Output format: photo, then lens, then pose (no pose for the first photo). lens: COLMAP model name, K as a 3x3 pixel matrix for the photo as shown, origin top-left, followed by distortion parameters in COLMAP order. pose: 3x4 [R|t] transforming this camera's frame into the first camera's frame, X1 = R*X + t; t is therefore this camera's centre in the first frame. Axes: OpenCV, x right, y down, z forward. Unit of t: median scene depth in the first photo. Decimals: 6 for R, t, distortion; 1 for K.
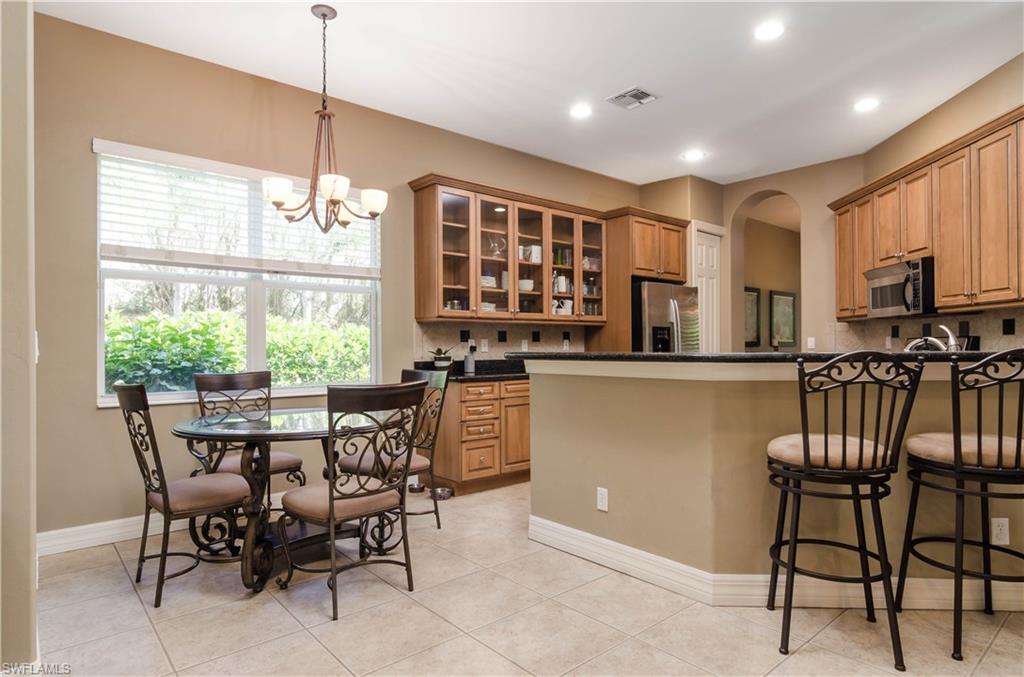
lens RADIAL K [[555.7, 0, 512.6], [0, 555.7, 340.6], [0, 0, 1]] dist [0.000308, -0.000088]
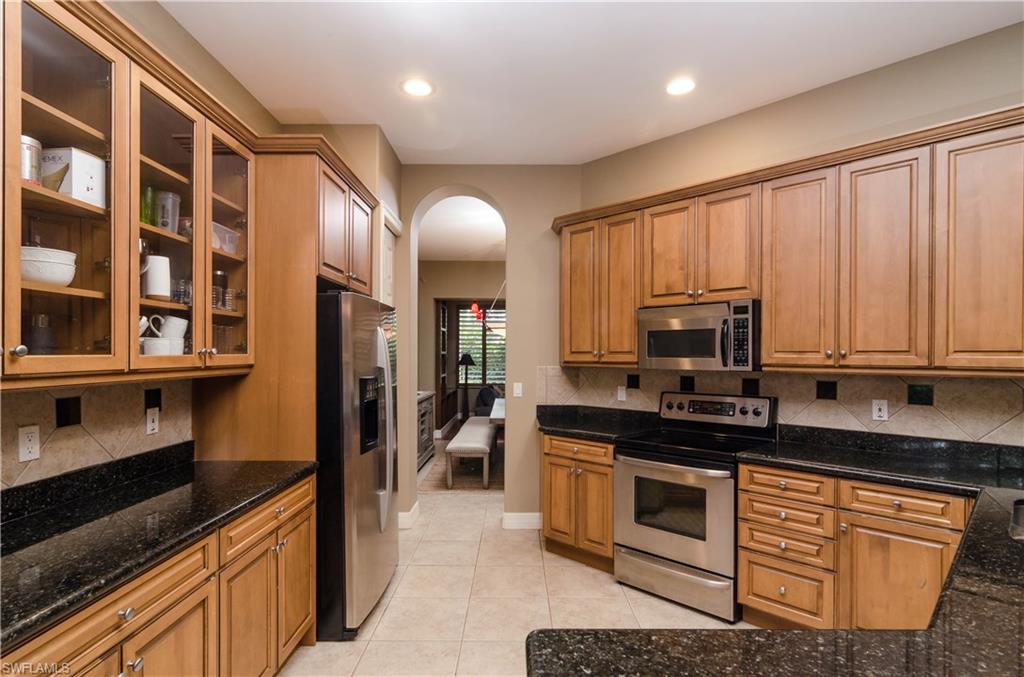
lens RADIAL K [[520.5, 0, 523.6], [0, 520.5, 352.8], [0, 0, 1]] dist [-0.006646, -0.000302]
pose [[0.660373, 0.015008, 0.750788, -0.016897], [-0.013967, 0.999873, -0.007703, -0.050472], [-0.750808, -0.005400, 0.660498, 0.590154]]
